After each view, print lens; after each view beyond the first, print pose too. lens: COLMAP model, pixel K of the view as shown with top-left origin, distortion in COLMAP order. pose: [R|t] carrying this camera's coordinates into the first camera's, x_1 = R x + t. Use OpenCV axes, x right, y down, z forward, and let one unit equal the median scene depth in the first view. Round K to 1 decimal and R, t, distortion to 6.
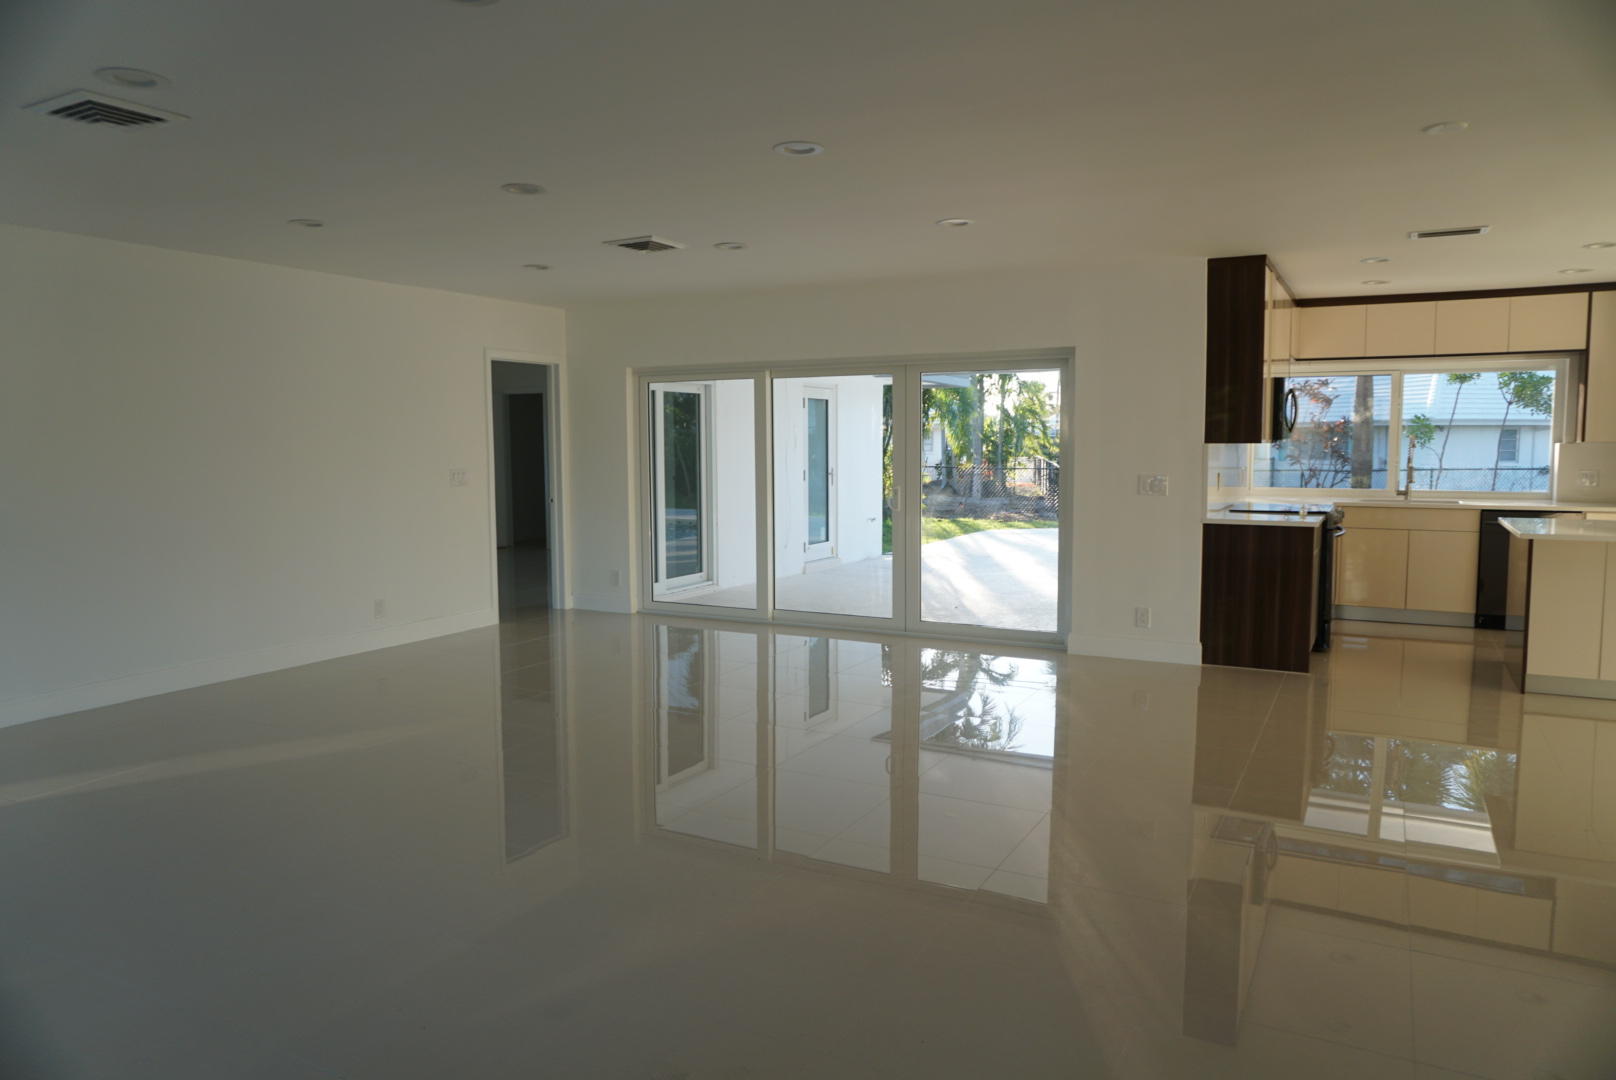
lens RADIAL K [[1068.7, 0, 808.0], [0, 1068.7, 540.0], [0, 0, 1]] dist [-0.057366, 0.030274]
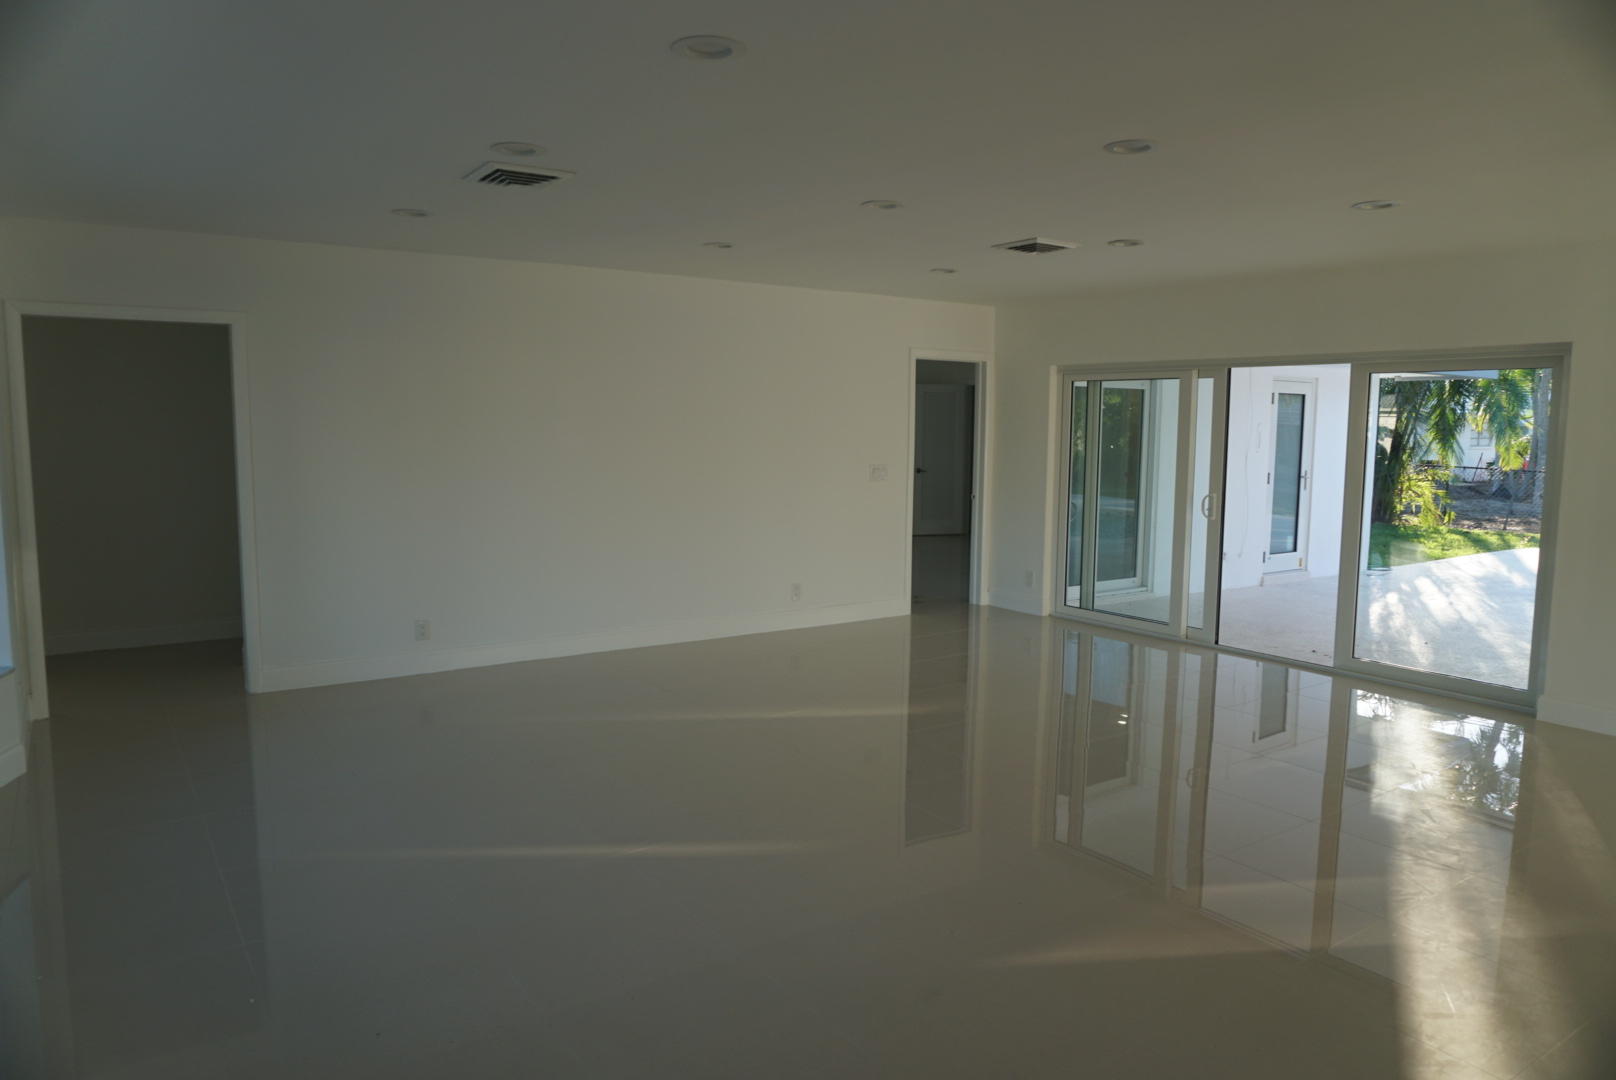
lens RADIAL K [[1068.7, 0, 808.0], [0, 1068.7, 540.0], [0, 0, 1]] dist [-0.057366, 0.030274]
pose [[0.889694, 0.063105, -0.452175, 0.086904], [-0.055278, 0.998005, 0.030517, -0.020398], [0.453198, -0.002156, 0.891407, 0.028755]]
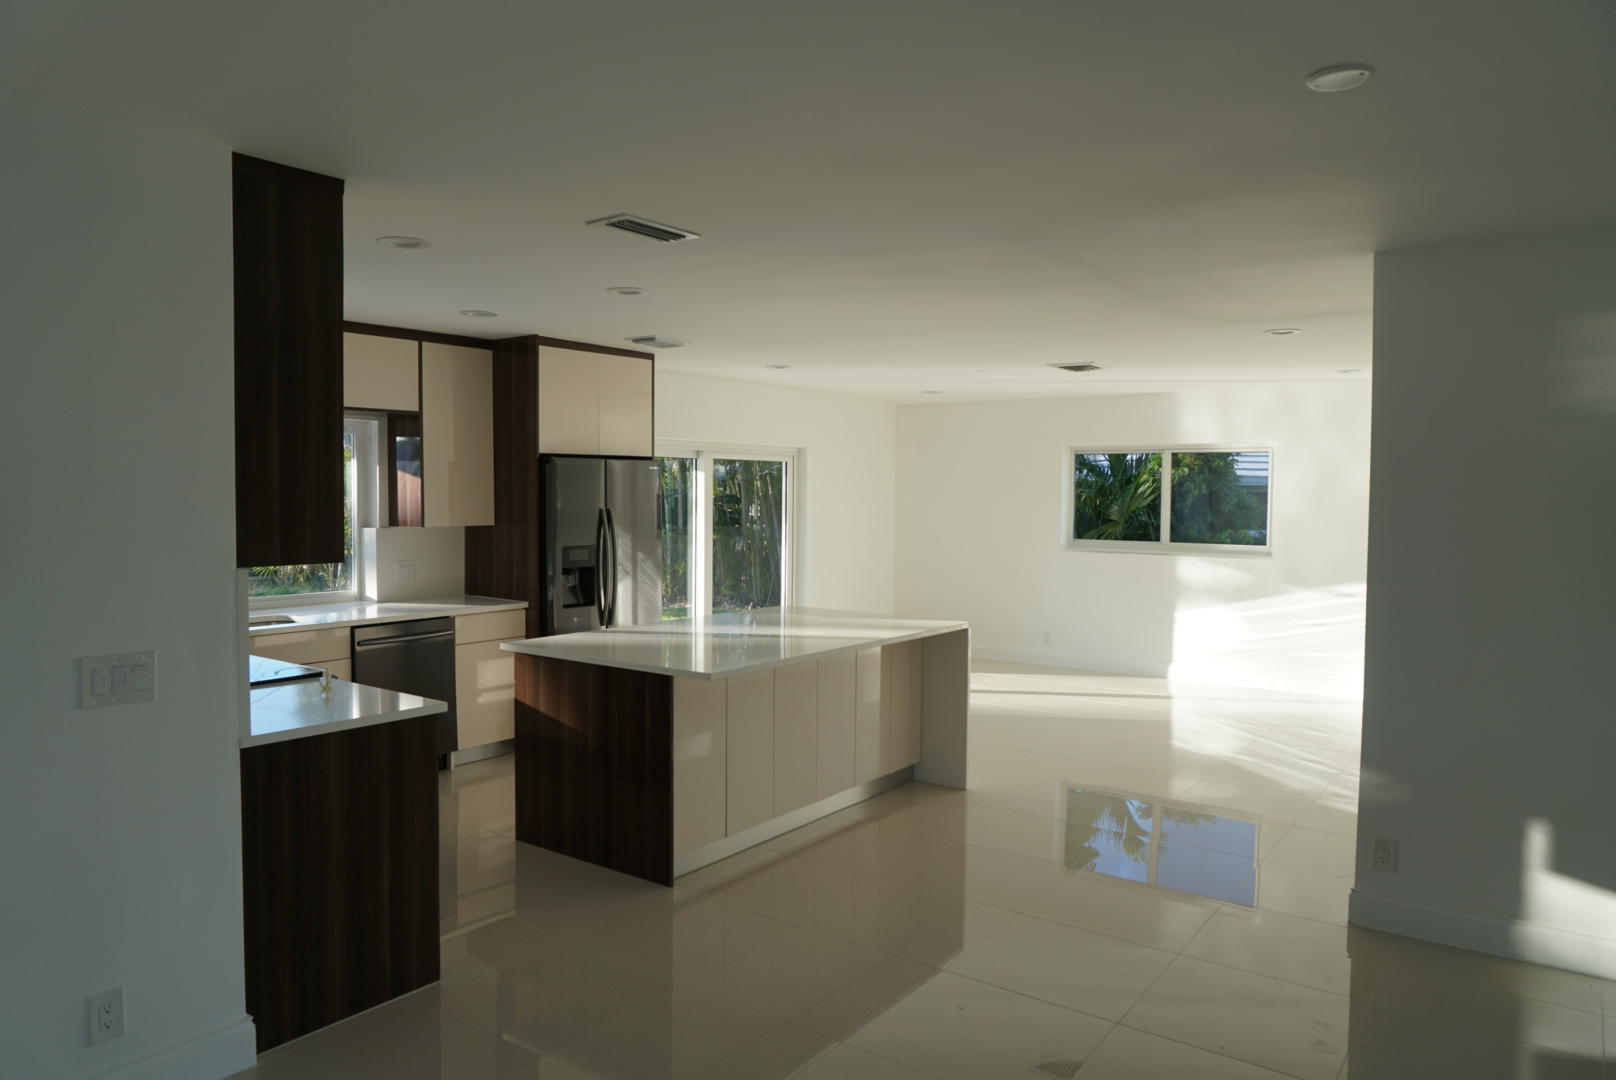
lens RADIAL K [[1067.2, 0, 810.7], [0, 1067.2, 536.3], [0, 0, 1]] dist [-0.049084, 0.003817]
pose [[0.135261, -0.031521, 0.990308, -0.019915], [0.082250, 0.996401, 0.020481, -0.074694], [-0.987390, 0.078682, 0.137367, 0.561222]]
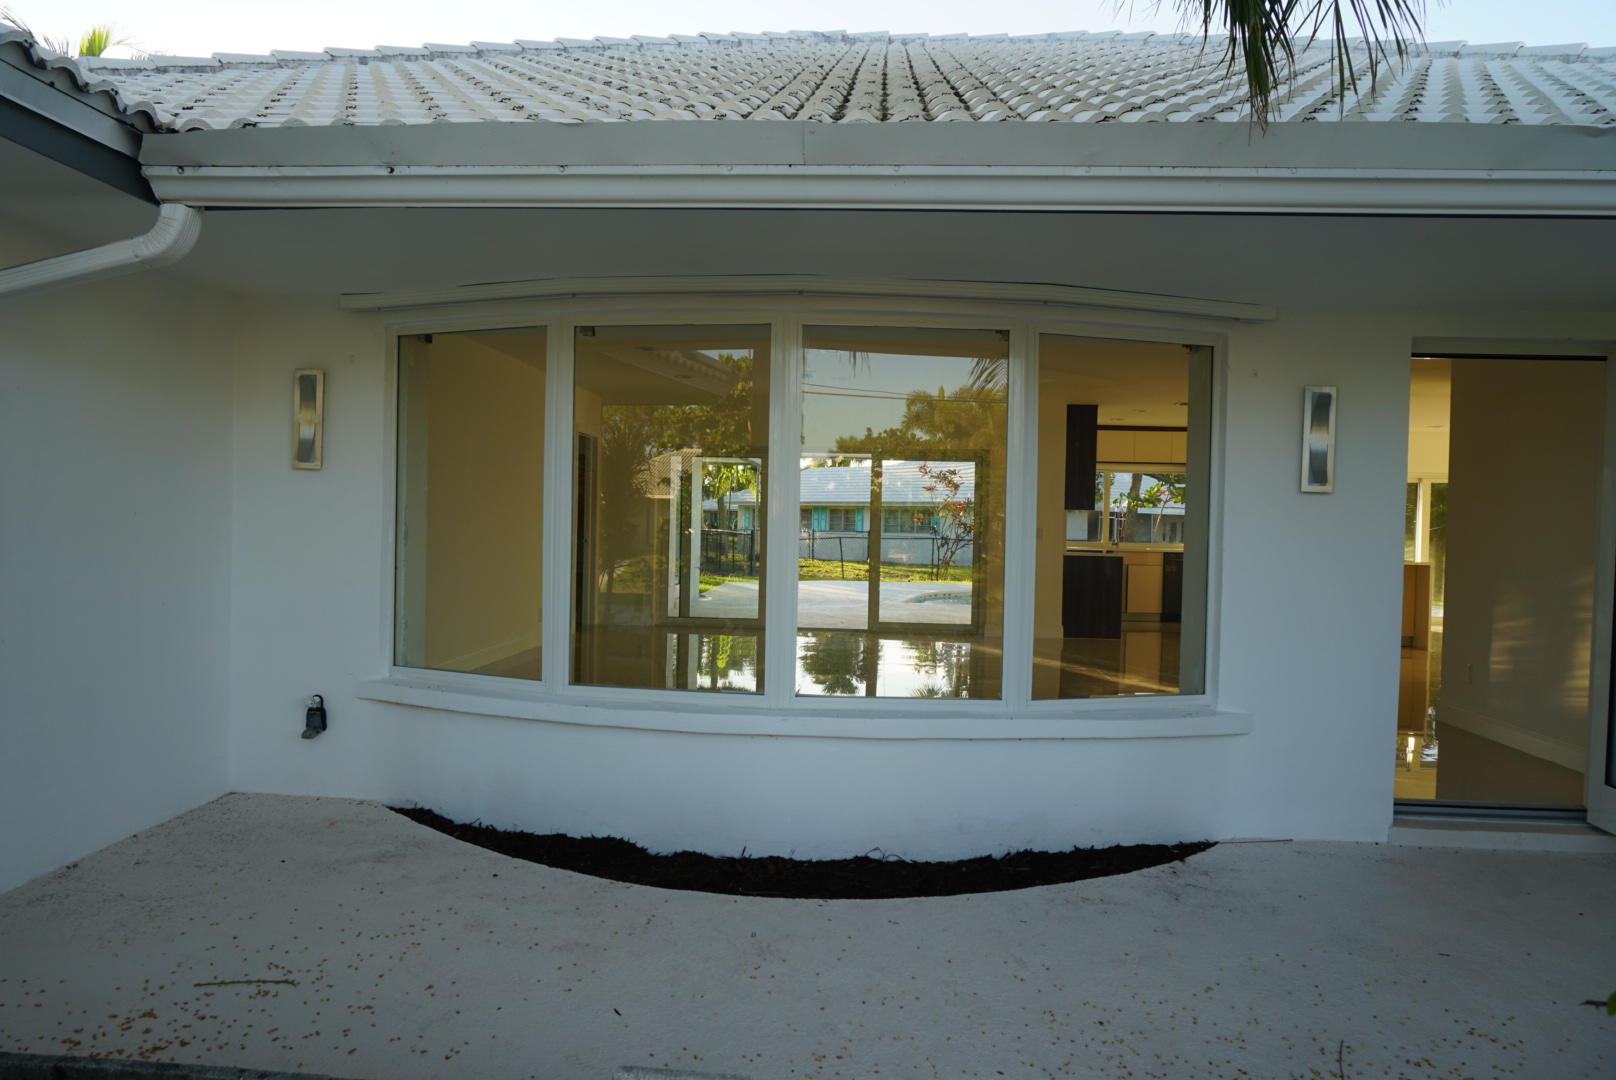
lens RADIAL K [[1068.7, 0, 808.0], [0, 1068.7, 540.0], [0, 0, 1]] dist [-0.057366, 0.030274]
pose [[0.909184, 0.015486, 0.416107, -0.583577], [0.013963, 0.997612, -0.067635, 0.058059], [-0.416161, 0.067303, 0.906797, -0.322832]]
